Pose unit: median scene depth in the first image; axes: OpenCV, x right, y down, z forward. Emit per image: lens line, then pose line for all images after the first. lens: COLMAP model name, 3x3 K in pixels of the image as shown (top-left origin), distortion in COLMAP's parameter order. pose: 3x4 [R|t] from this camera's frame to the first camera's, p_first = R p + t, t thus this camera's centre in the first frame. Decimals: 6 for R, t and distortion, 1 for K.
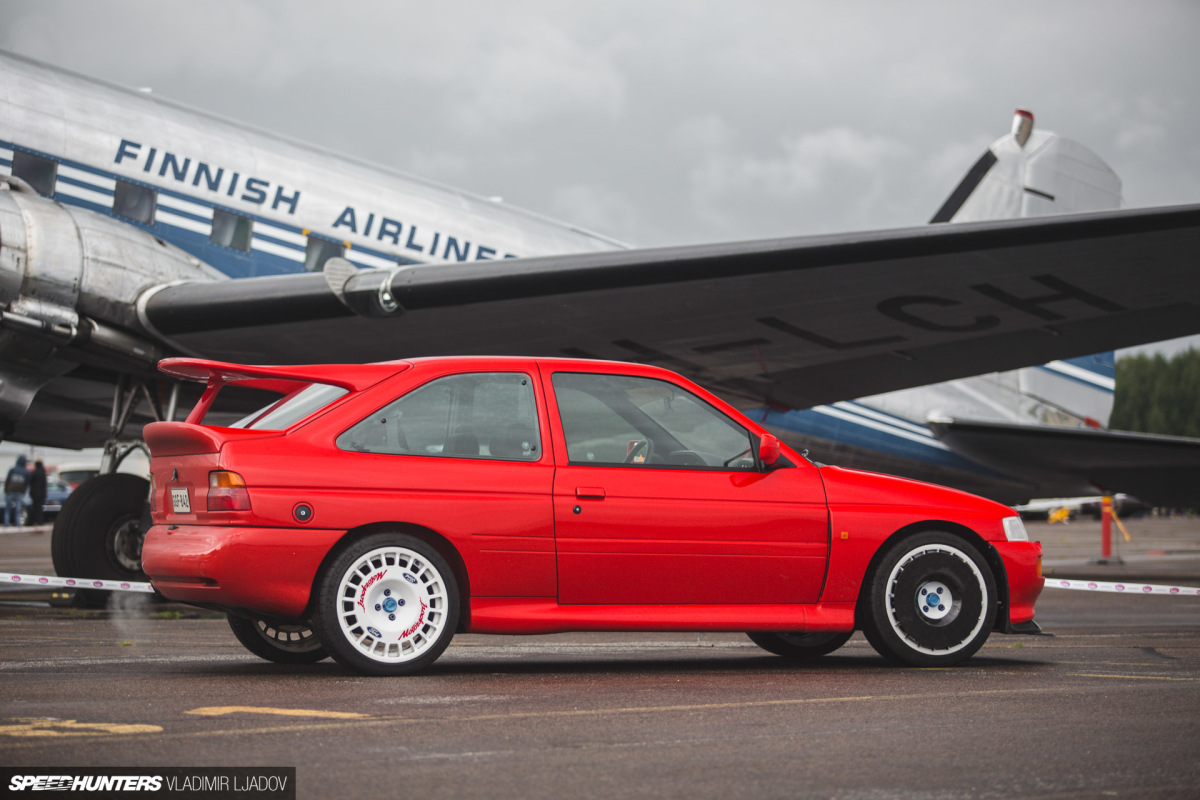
lens RADIAL K [[4006.2, 0, 598.5], [0, 4006.2, 398.8], [0, 0, 1]] dist [0.067706, 0.000000]
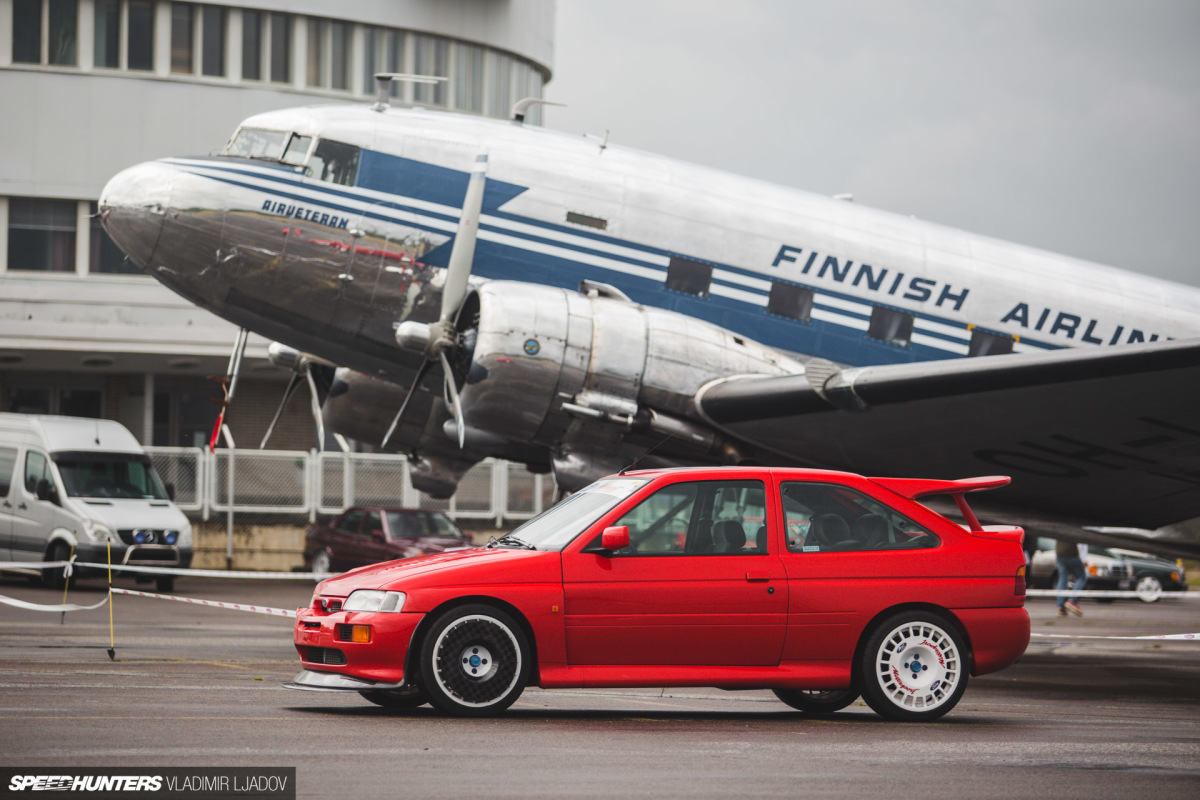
lens RADIAL K [[4500.3, 0, 600.6], [0, 4500.3, 400.9], [0, 0, 1]] dist [0.310738, 0.000000]
pose [[0.913129, 0.010033, -0.407547, 0.345115], [-0.014781, 0.999855, -0.008503, -0.010041], [0.407402, 0.013788, 0.913145, -0.160920]]
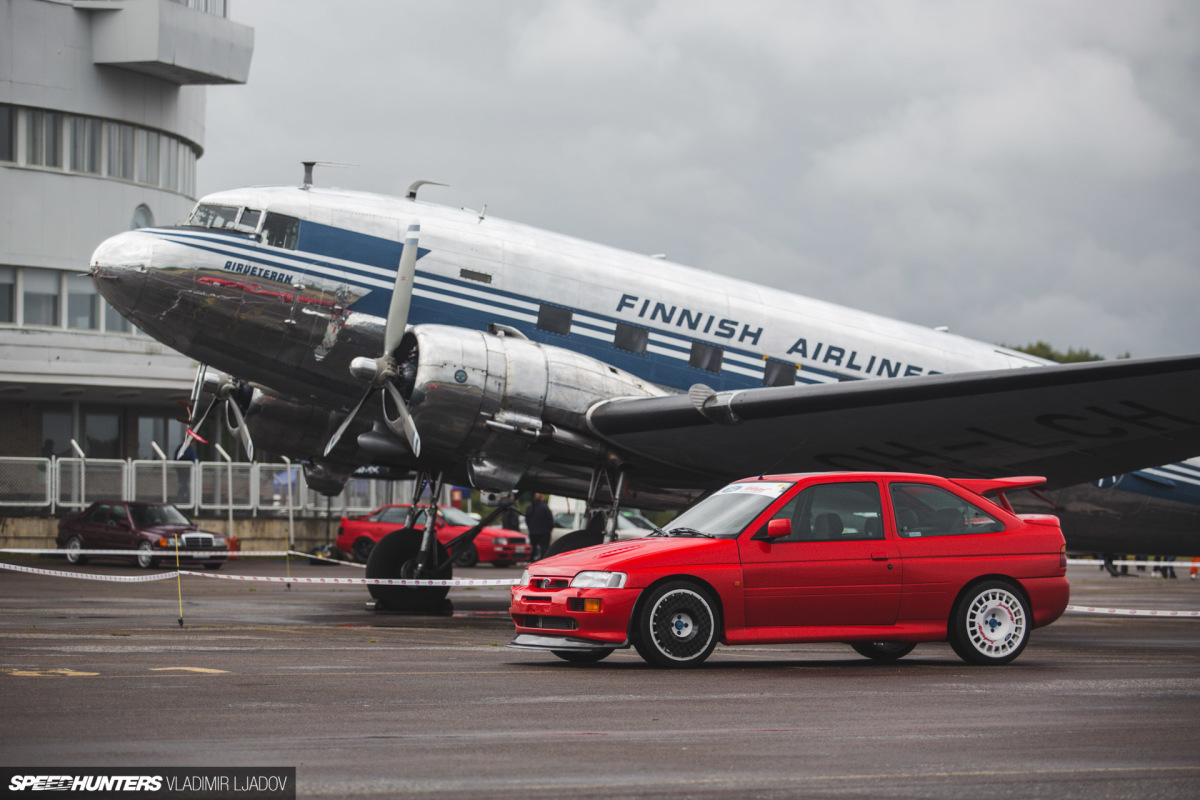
lens RADIAL K [[3599.9, 0, 590.3], [0, 3599.9, 401.2], [0, 0, 1]] dist [-0.097512, 0.000000]
pose [[0.959022, 0.001148, -0.283330, 0.231141], [-0.004815, 0.999913, -0.012248, -0.011169], [0.283291, 0.013111, 0.958944, -0.224605]]
